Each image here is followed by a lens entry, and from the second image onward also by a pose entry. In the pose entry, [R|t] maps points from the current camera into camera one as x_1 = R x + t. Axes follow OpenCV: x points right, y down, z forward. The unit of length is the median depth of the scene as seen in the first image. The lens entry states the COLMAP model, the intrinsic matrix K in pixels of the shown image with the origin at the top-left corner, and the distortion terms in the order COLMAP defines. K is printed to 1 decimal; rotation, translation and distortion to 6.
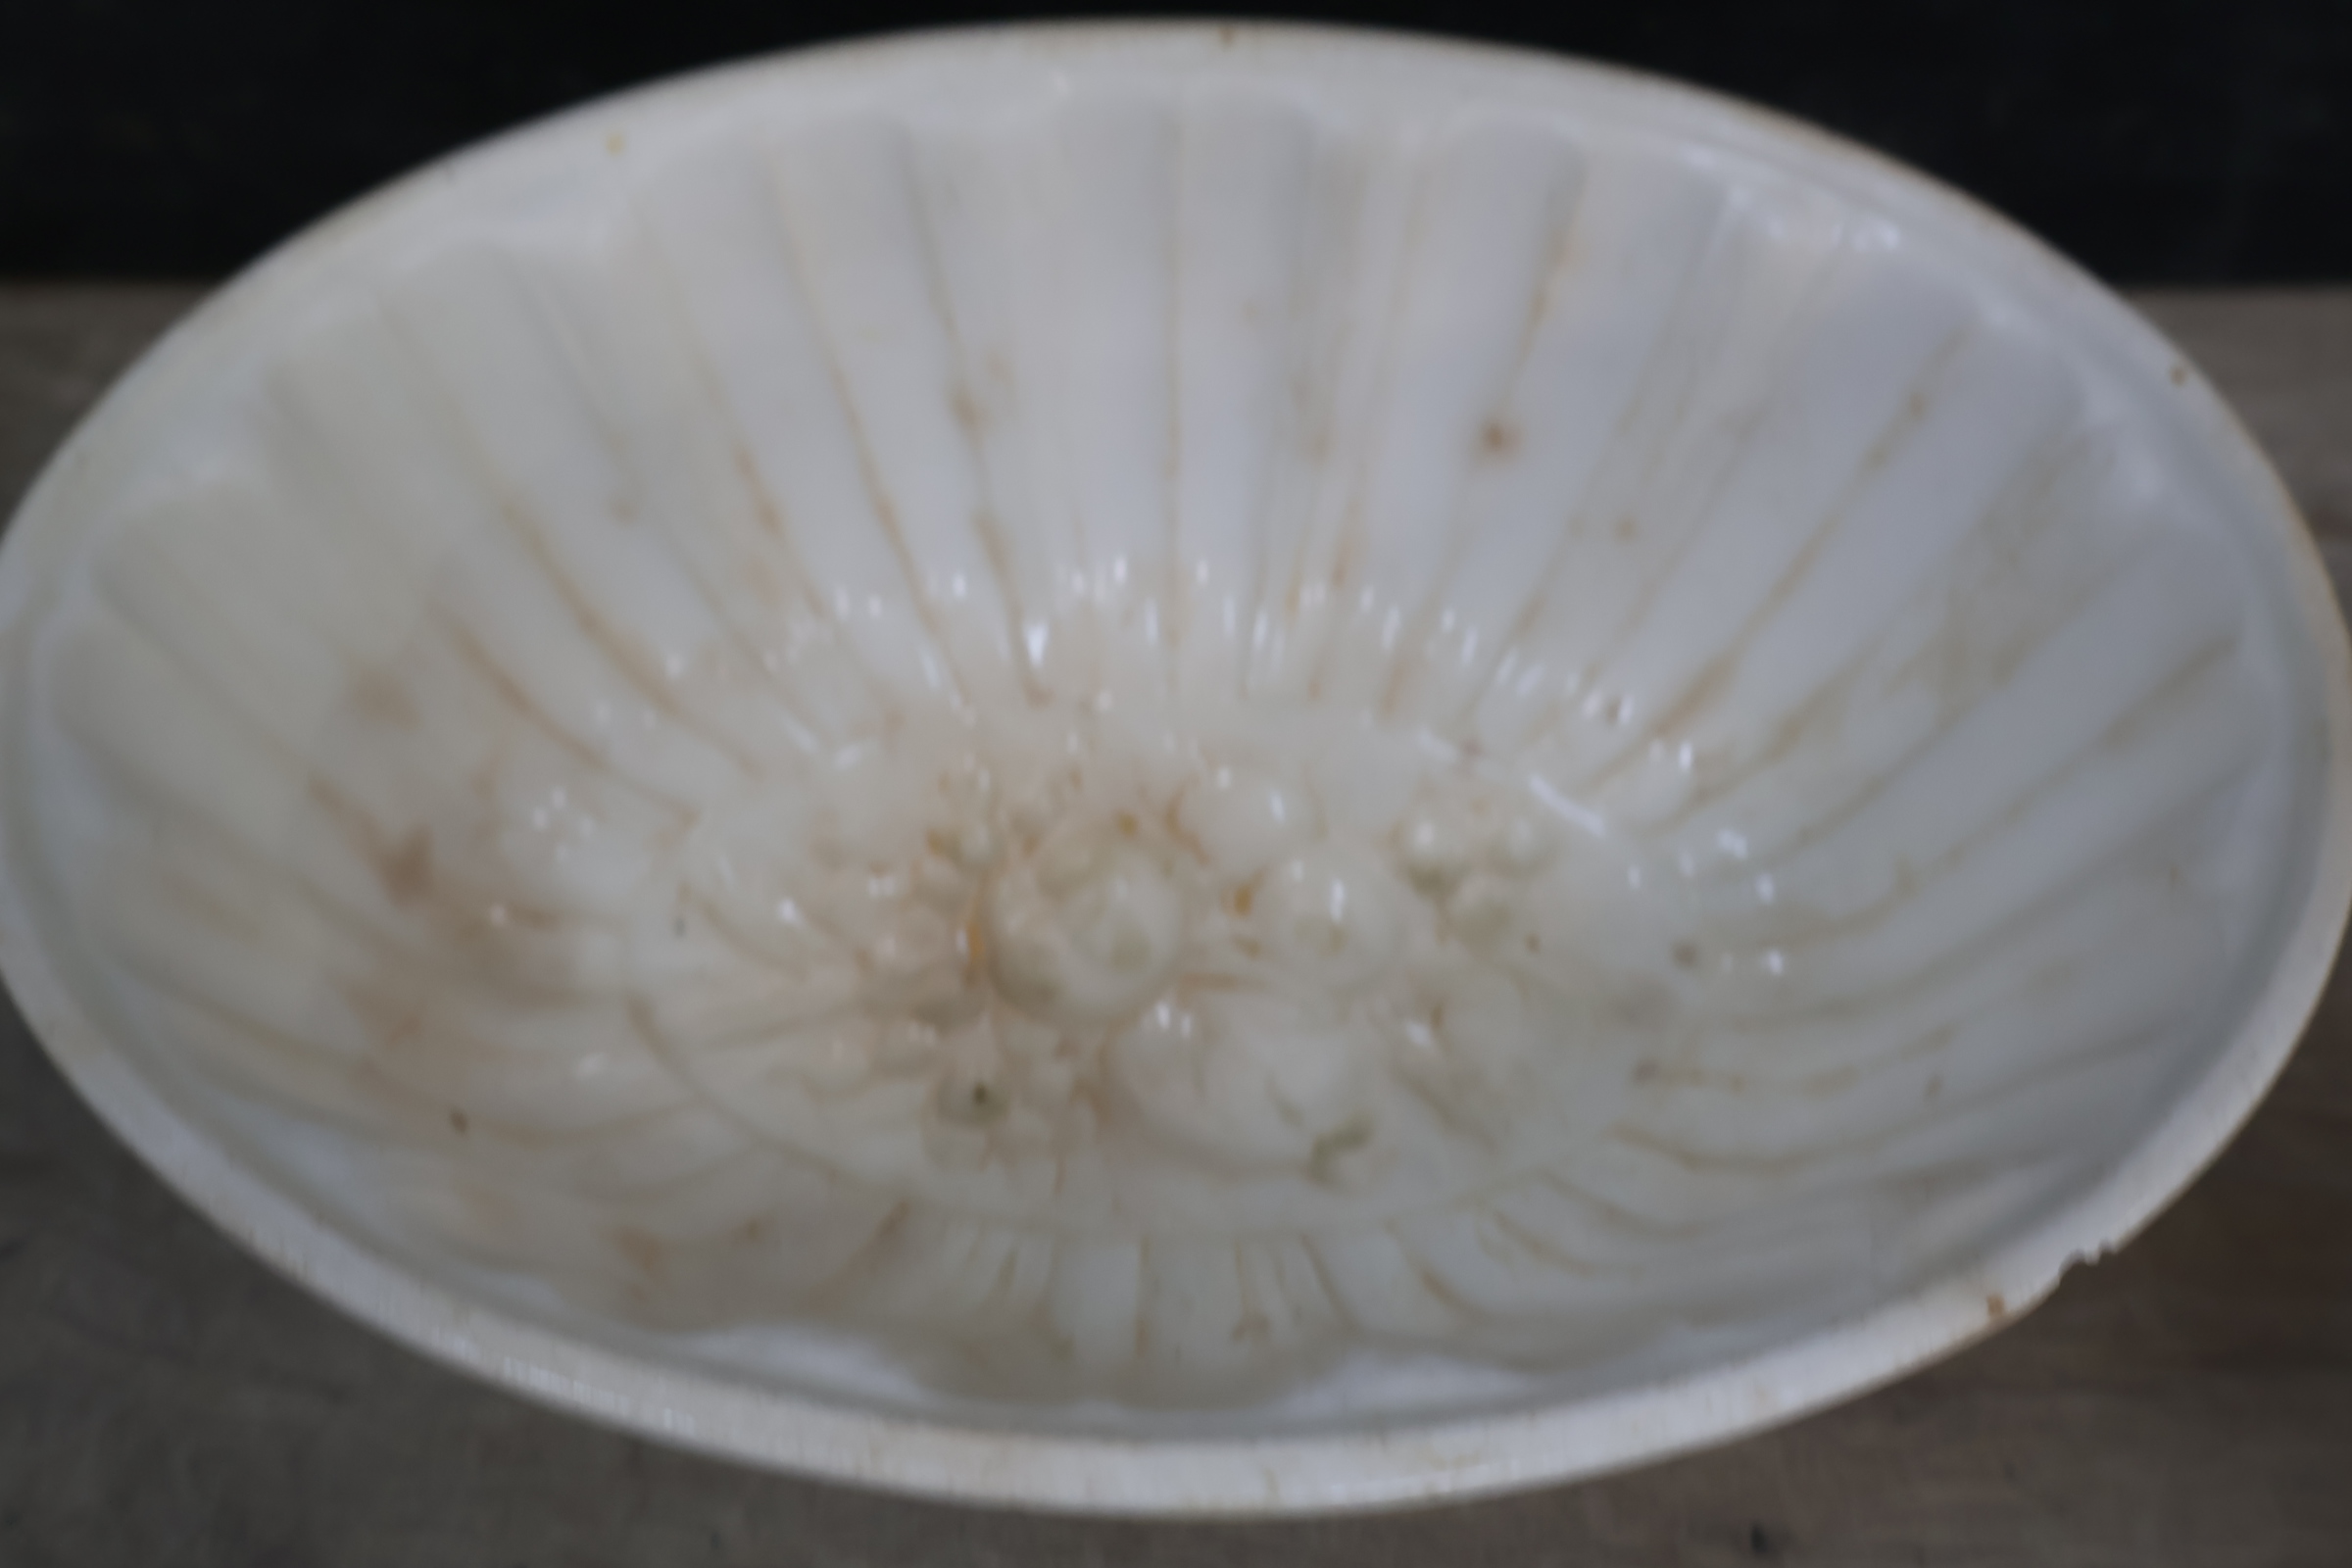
lens RADIAL K [[2445.0, 0, 1172.8], [0, 2445.0, 784.2], [0, 0, 1]] dist [-0.008072, 0.006470]
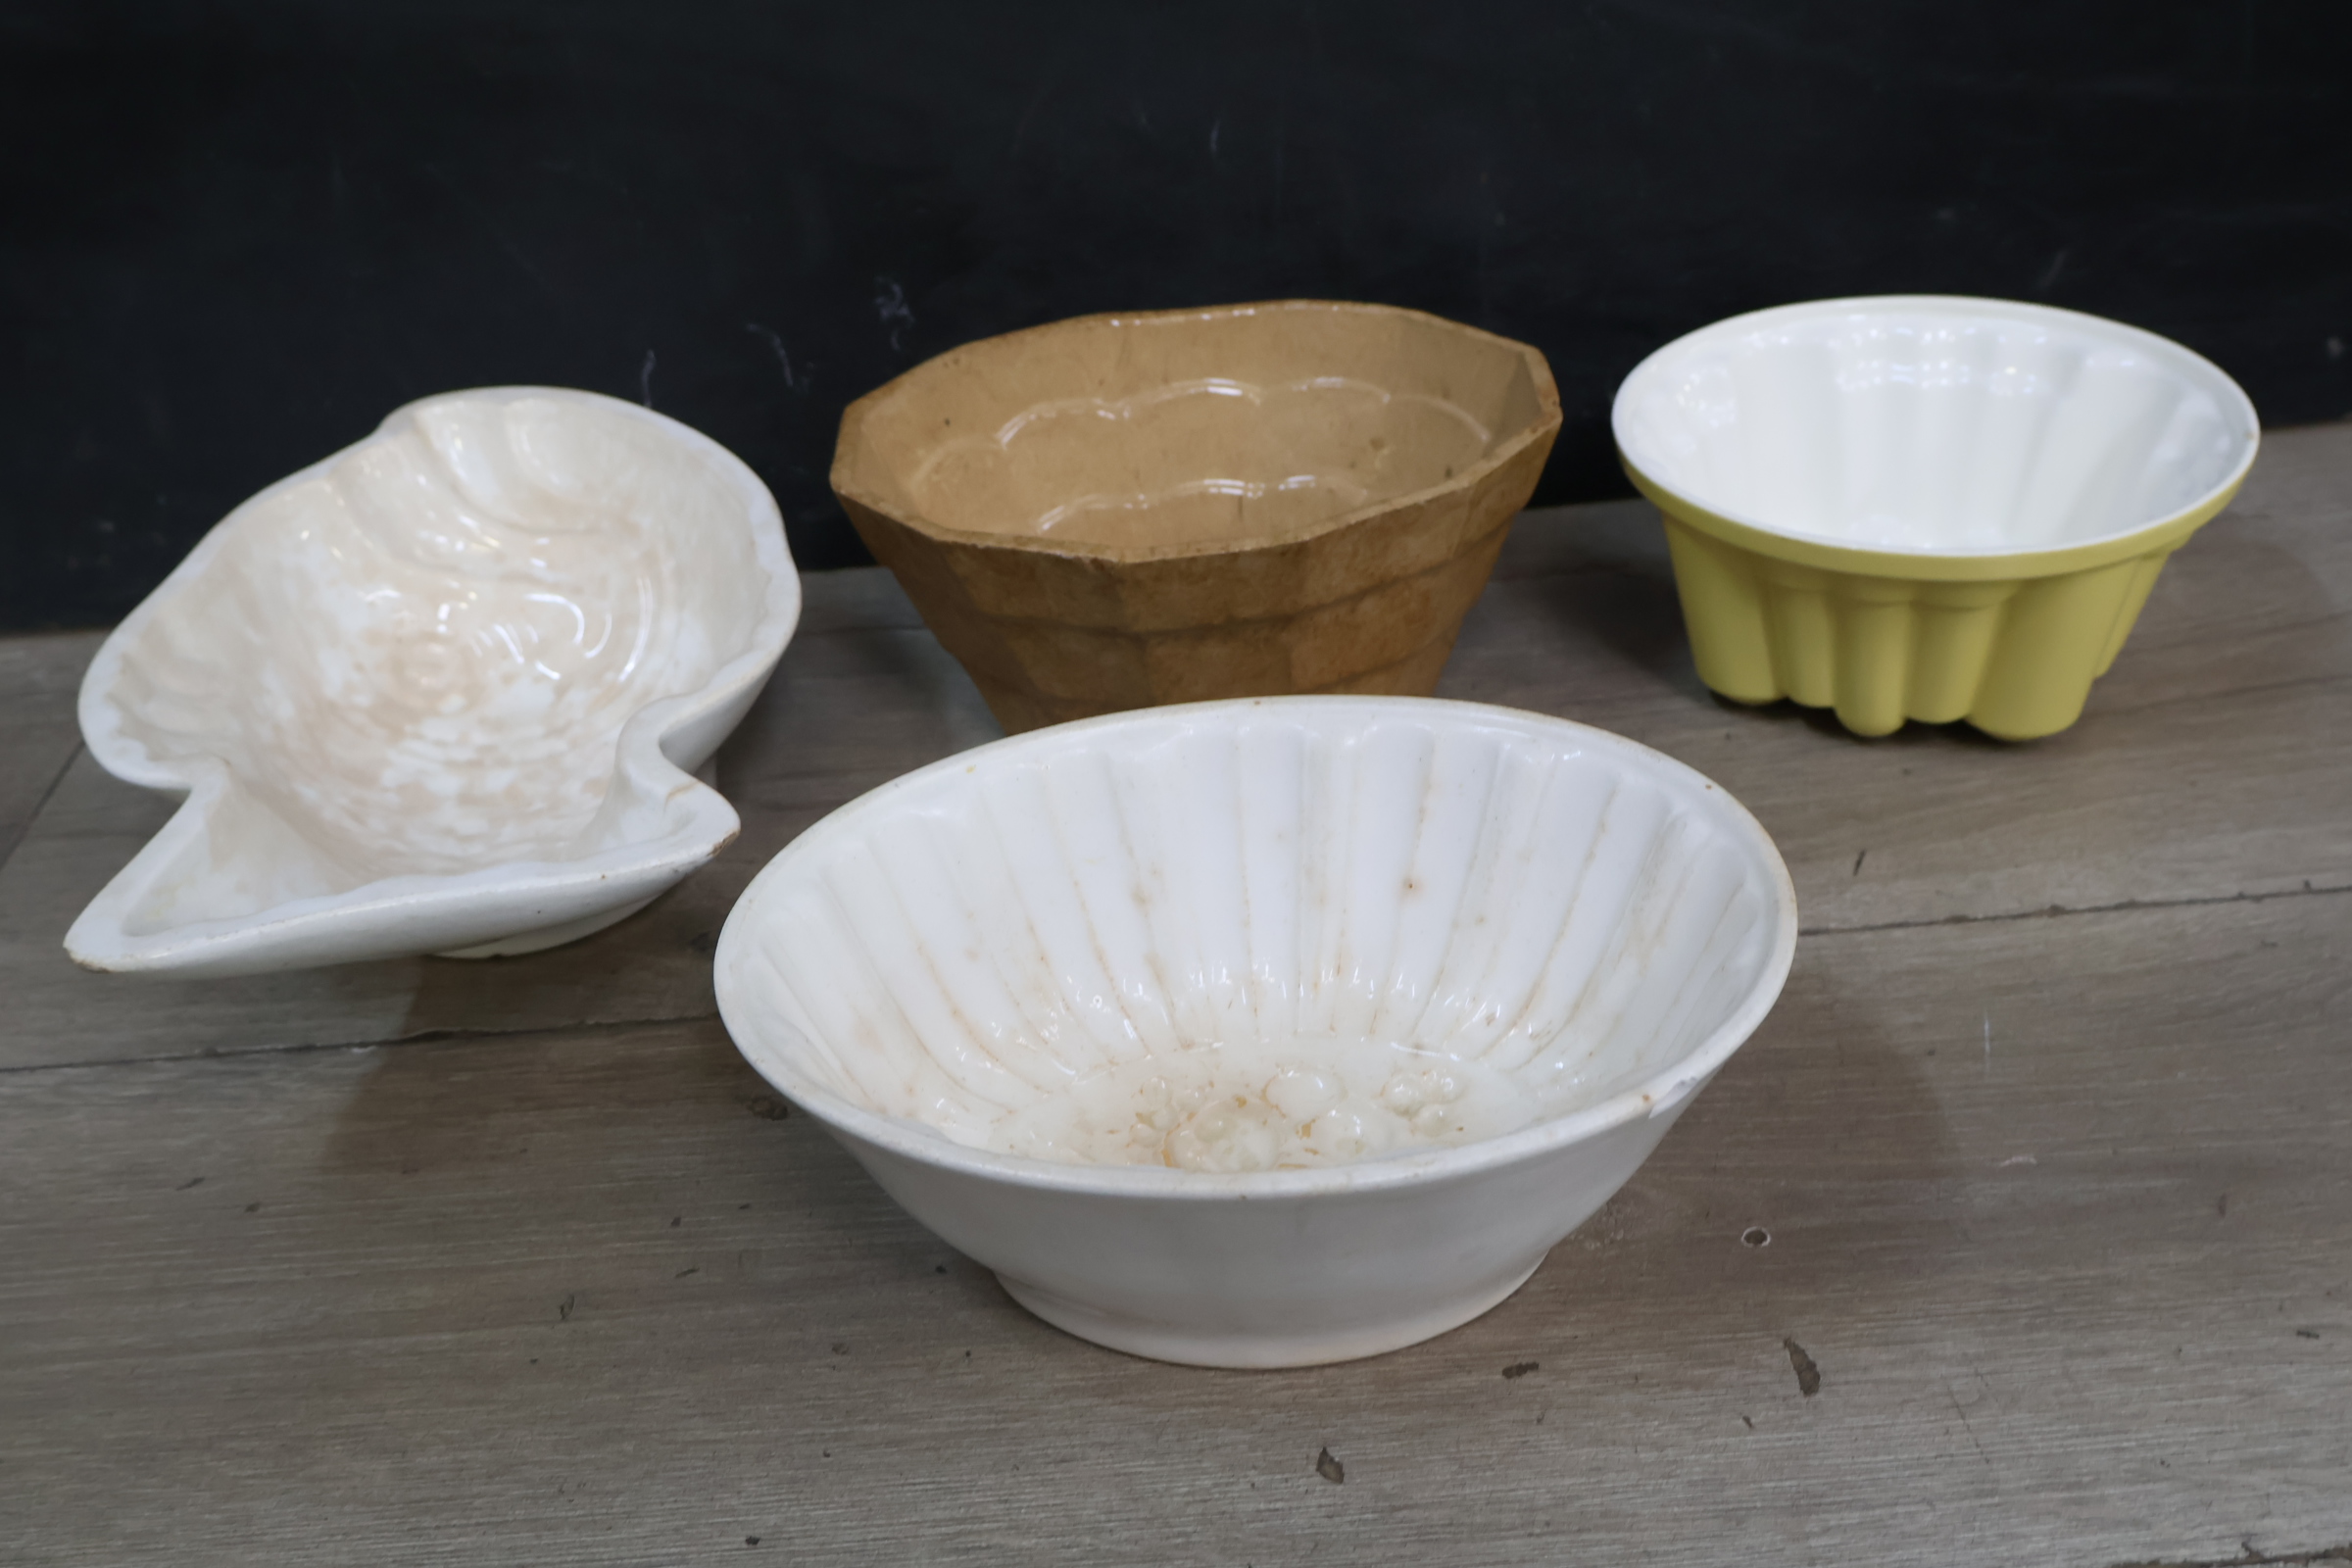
lens RADIAL K [[2431.7, 0, 1171.6], [0, 2431.7, 804.8], [0, 0, 1]] dist [-0.005190, -0.006293]
pose [[0.996618, -0.079219, 0.021841, -0.097068], [0.081516, 0.919486, -0.384578, 0.534578], [0.010383, 0.385058, 0.922834, -0.835551]]
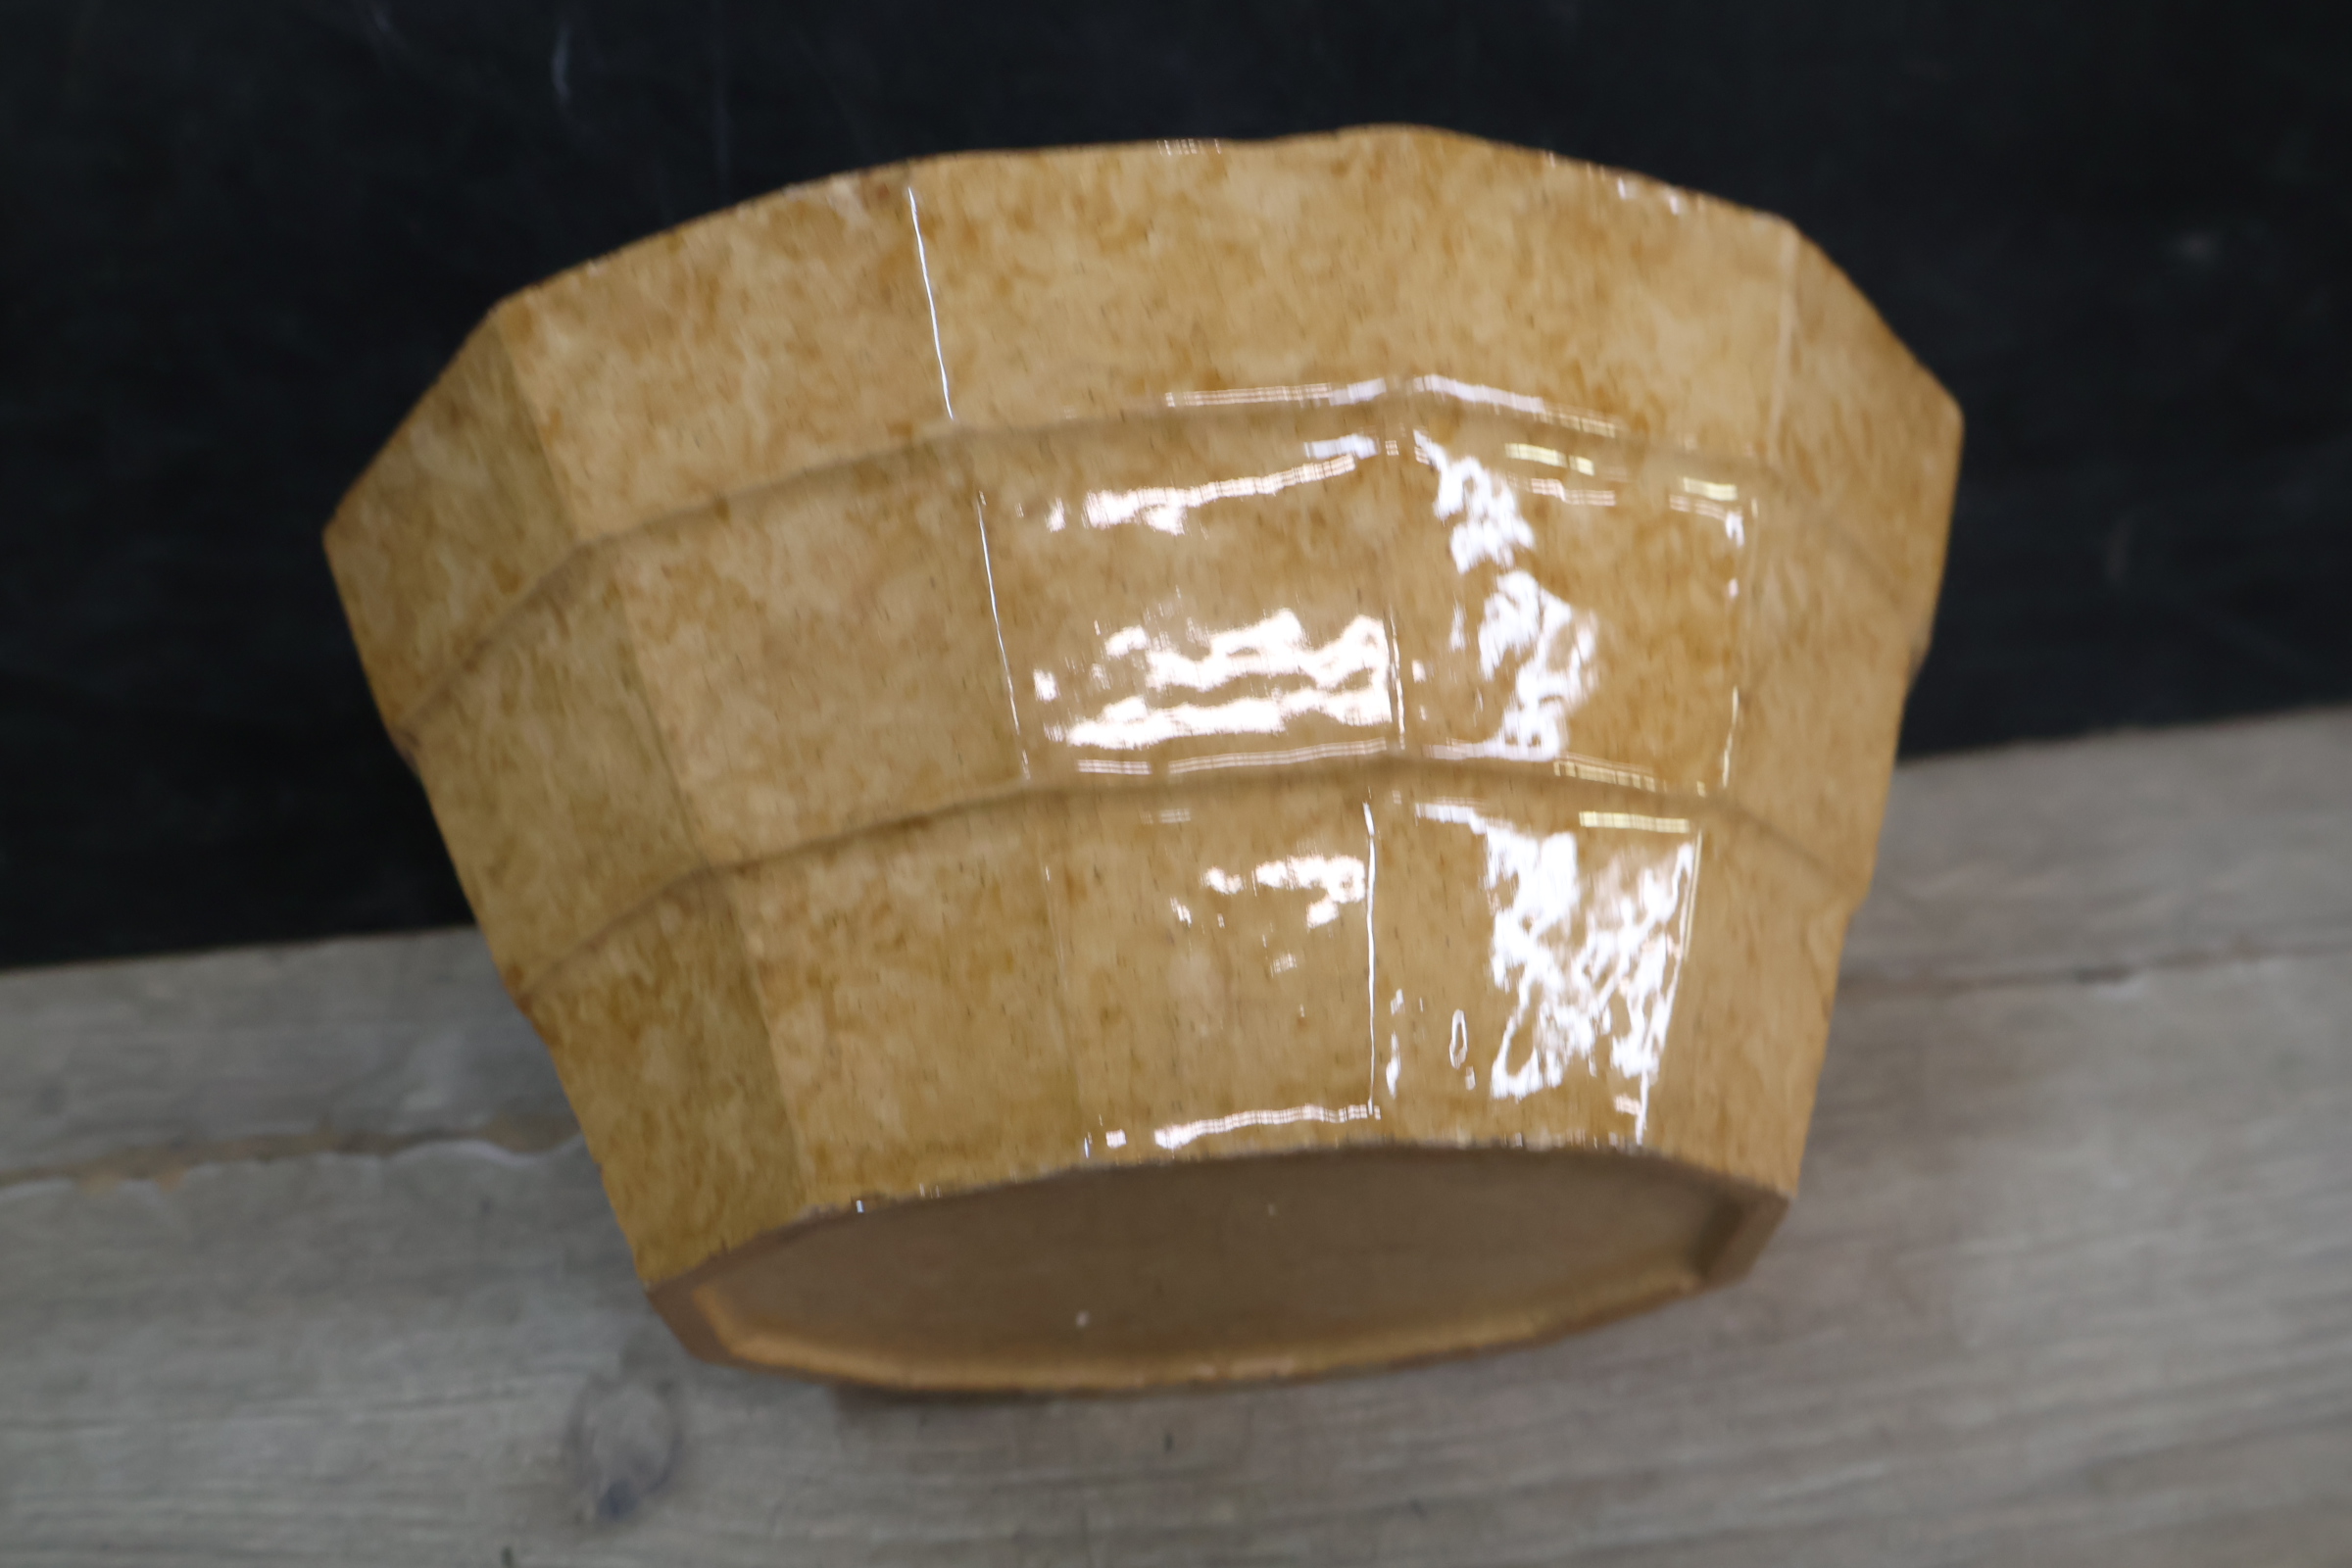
lens RADIAL K [[2445.0, 0, 1172.8], [0, 2445.0, 784.2], [0, 0, 1]] dist [-0.008072, 0.006470]
pose [[0.998451, -0.040504, 0.038148, -0.034285], [0.042310, 0.107452, -0.993310, 0.386297], [0.036134, 0.993385, 0.108999, 1.169610]]
